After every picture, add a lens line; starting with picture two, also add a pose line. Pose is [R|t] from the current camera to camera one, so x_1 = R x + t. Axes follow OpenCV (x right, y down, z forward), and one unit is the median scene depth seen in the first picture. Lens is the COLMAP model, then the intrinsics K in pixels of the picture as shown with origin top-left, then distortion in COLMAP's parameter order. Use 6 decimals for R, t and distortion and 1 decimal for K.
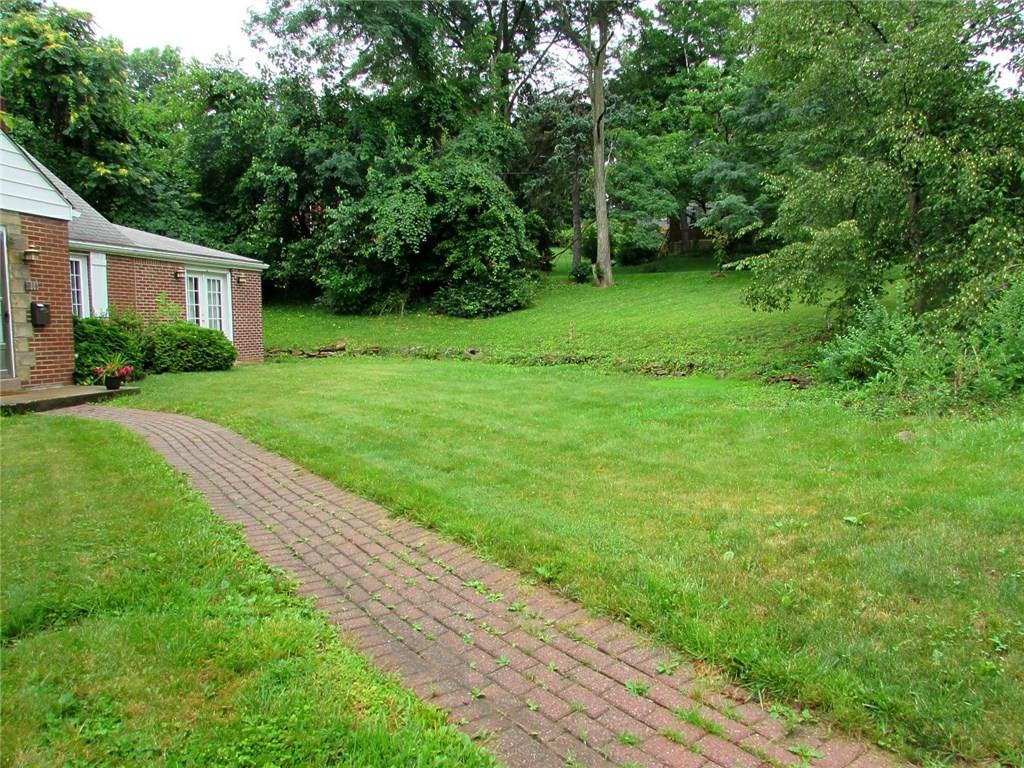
lens RADIAL K [[733.0, 0, 513.5], [0, 733.0, 384.6], [0, 0, 1]] dist [0.005191, -0.000245]
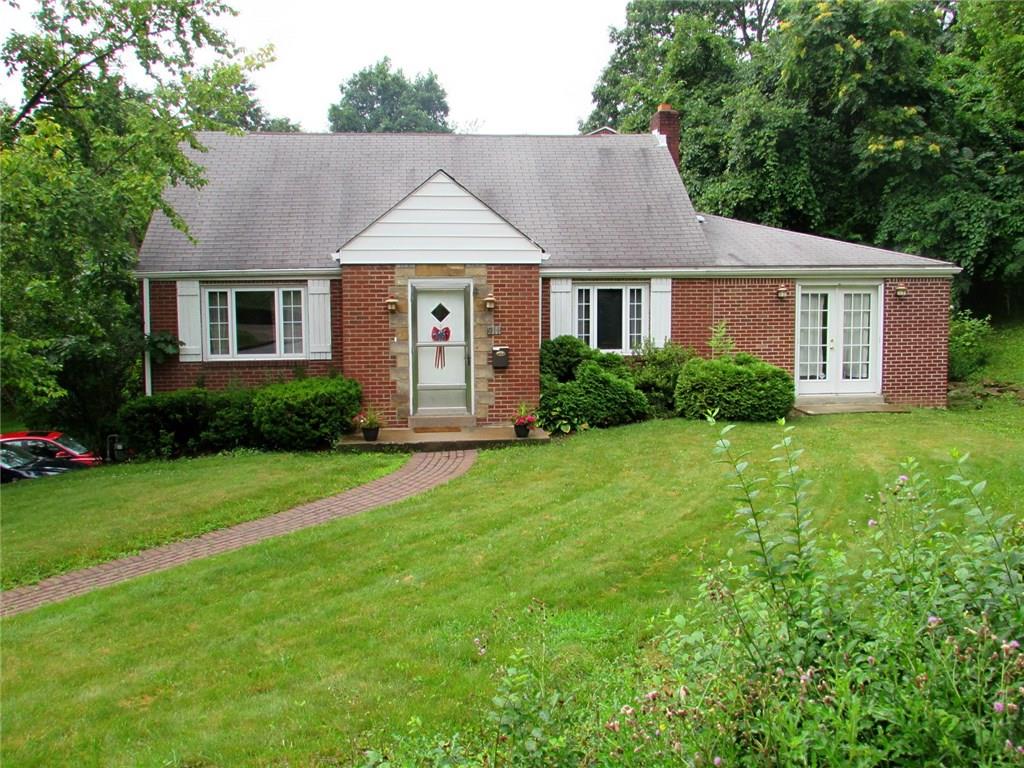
lens RADIAL K [[1007.8, 0, 512.4], [0, 1007.8, 384.2], [0, 0, 1]] dist [-0.095558, 0.000000]
pose [[0.351775, 0.092901, -0.931463, 0.463917], [-0.072524, 0.994777, 0.071827, -0.104803], [0.933271, 0.042287, 0.356675, 0.322719]]
